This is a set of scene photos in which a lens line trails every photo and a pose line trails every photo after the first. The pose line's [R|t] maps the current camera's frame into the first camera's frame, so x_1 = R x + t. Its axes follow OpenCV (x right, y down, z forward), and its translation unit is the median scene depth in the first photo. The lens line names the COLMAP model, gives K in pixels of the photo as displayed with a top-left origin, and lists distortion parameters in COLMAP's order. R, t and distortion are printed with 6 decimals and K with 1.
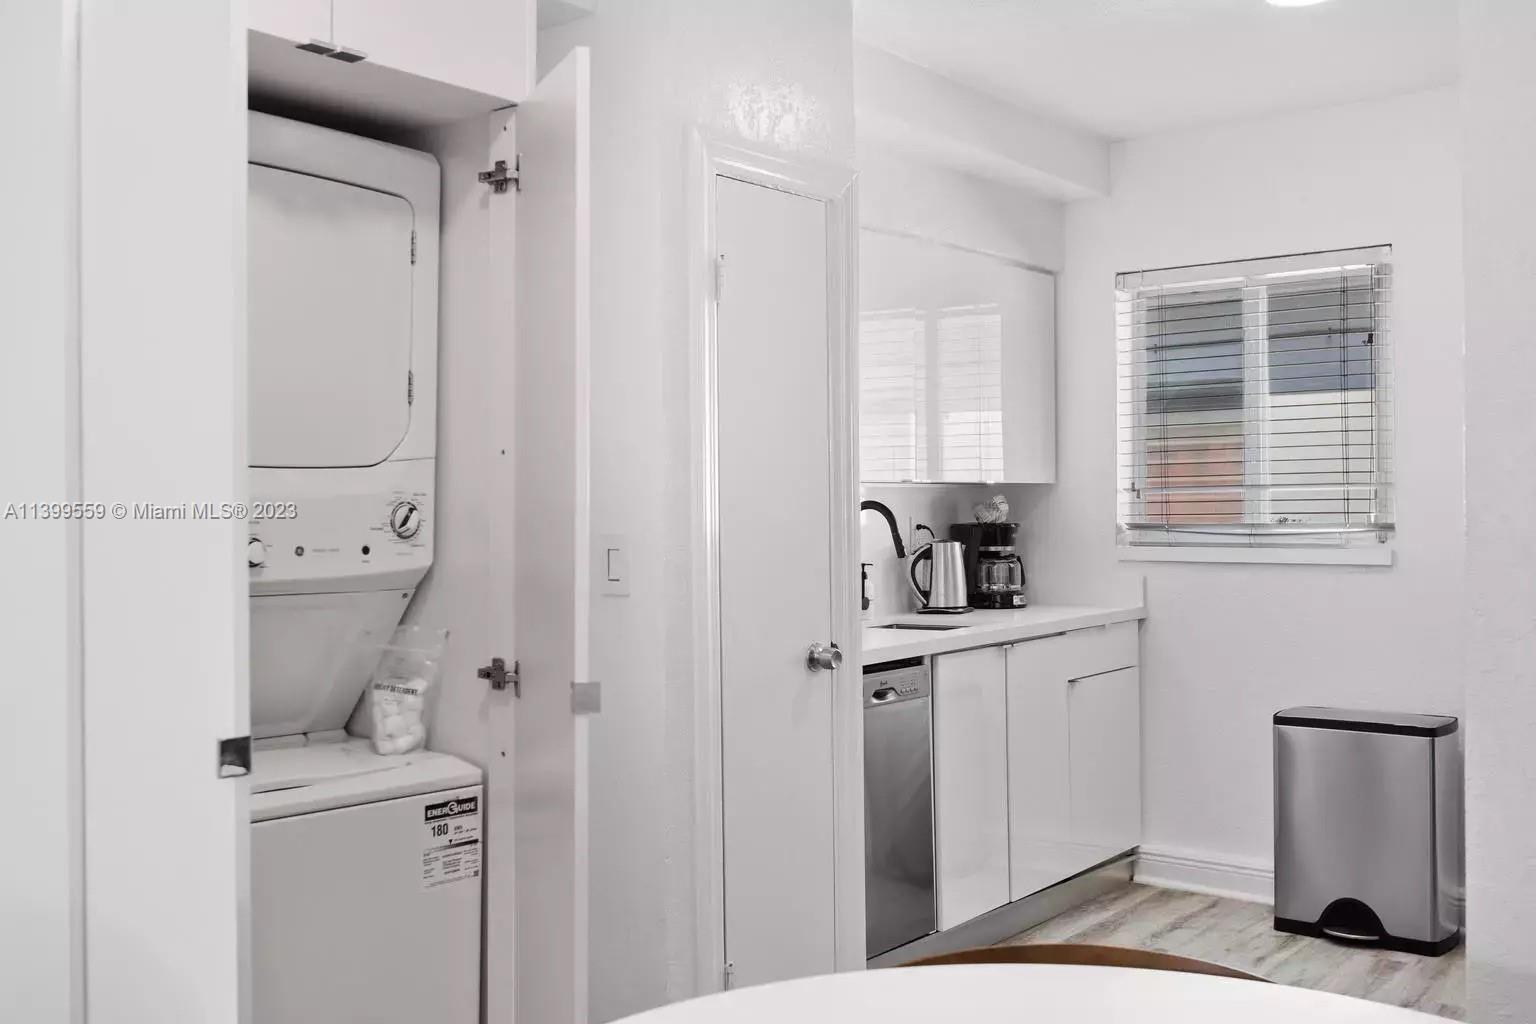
lens RADIAL K [[1458.0, 0, 765.2], [0, 1458.0, 516.5], [0, 0, 1]] dist [-0.010230, 0.000000]
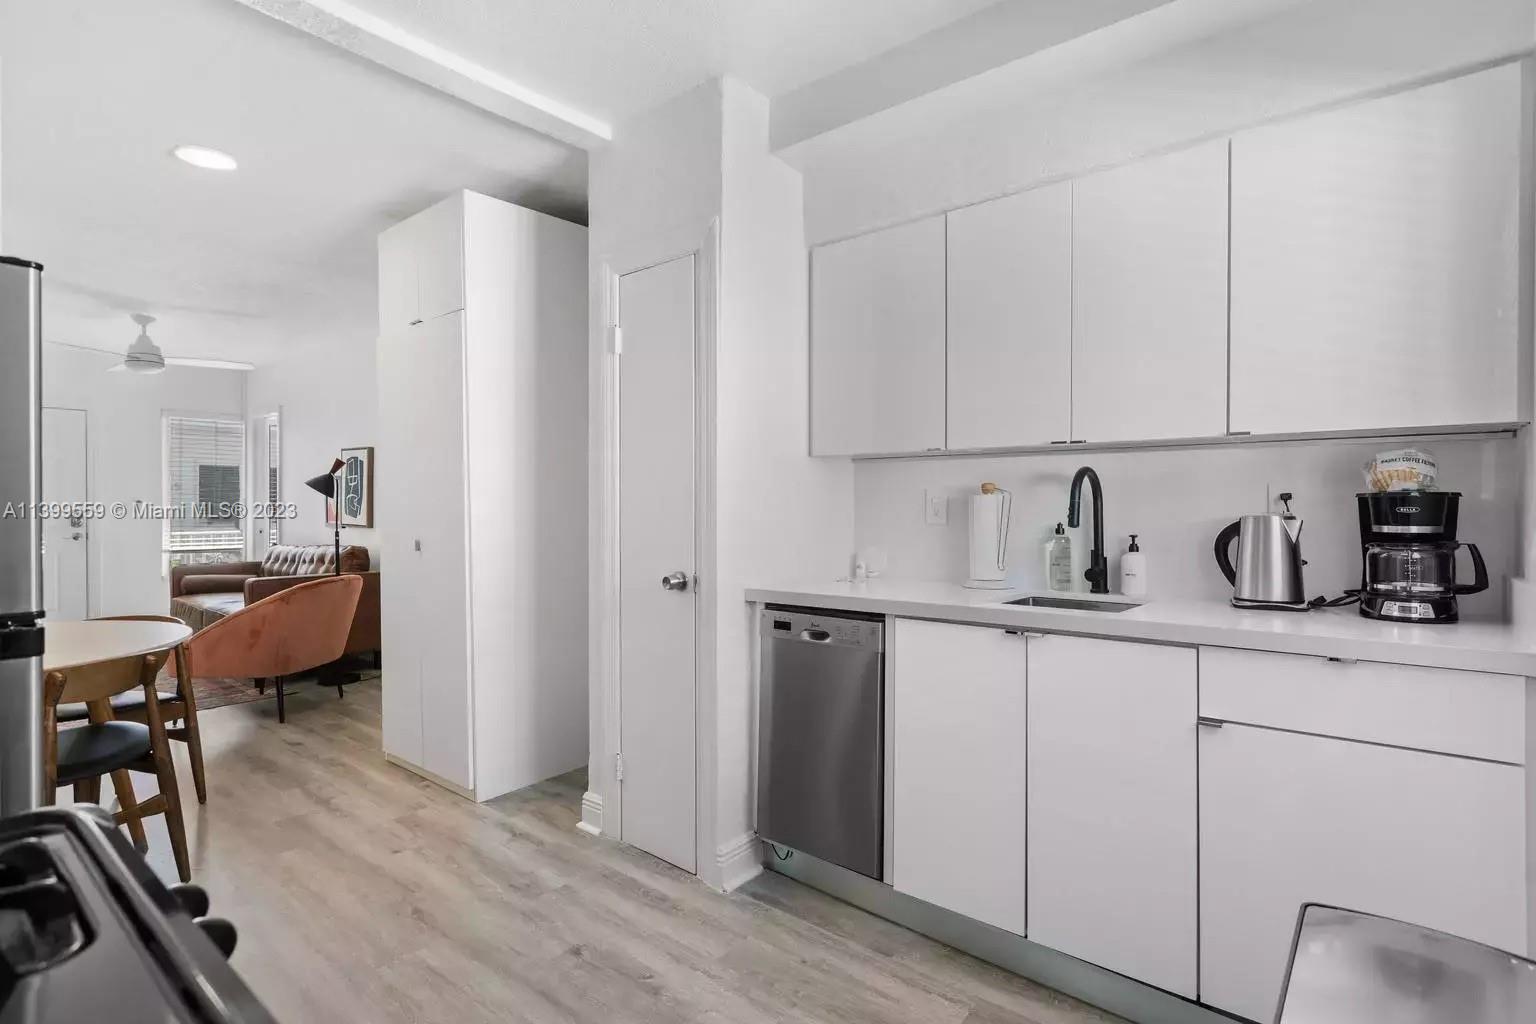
lens RADIAL K [[783.0, 0, 772.9], [0, 783.0, 516.8], [0, 0, 1]] dist [0.003434, 0.000375]
pose [[-0.010962, 0.027658, -0.999557, 0.542053], [-0.004361, 0.999607, 0.027707, 0.007773], [0.999930, 0.004663, -0.010837, 0.746896]]
